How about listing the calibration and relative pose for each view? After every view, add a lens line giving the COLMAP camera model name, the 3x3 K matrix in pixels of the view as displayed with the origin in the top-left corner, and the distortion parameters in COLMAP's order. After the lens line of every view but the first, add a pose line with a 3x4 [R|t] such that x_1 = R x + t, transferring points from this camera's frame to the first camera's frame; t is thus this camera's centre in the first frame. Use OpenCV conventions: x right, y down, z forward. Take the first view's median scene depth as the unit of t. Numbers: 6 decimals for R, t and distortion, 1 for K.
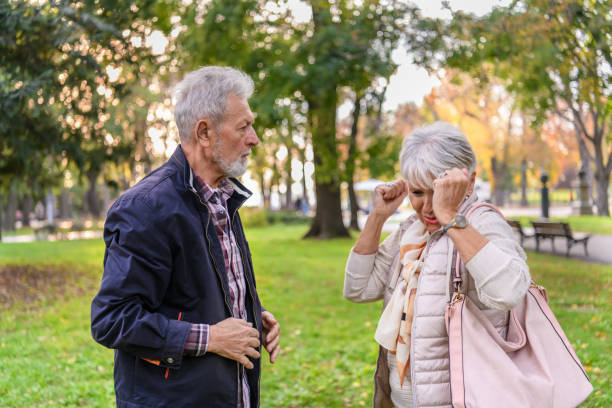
lens RADIAL K [[468.4, 0, 306.0], [0, 468.4, 204.0], [0, 0, 1]] dist [0.006142, 0.001940]
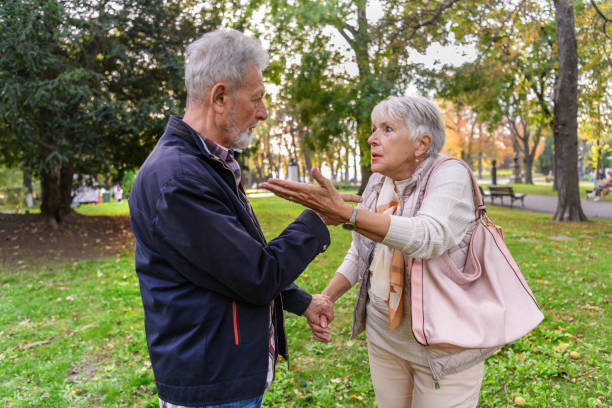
lens RADIAL K [[468.4, 0, 306.0], [0, 468.4, 204.0], [0, 0, 1]] dist [0.006142, 0.001940]
pose [[0.995448, -0.006404, -0.095094, -0.021137], [0.014249, 0.996527, 0.082044, -0.052999], [0.094238, -0.083025, 0.992082, -0.802856]]
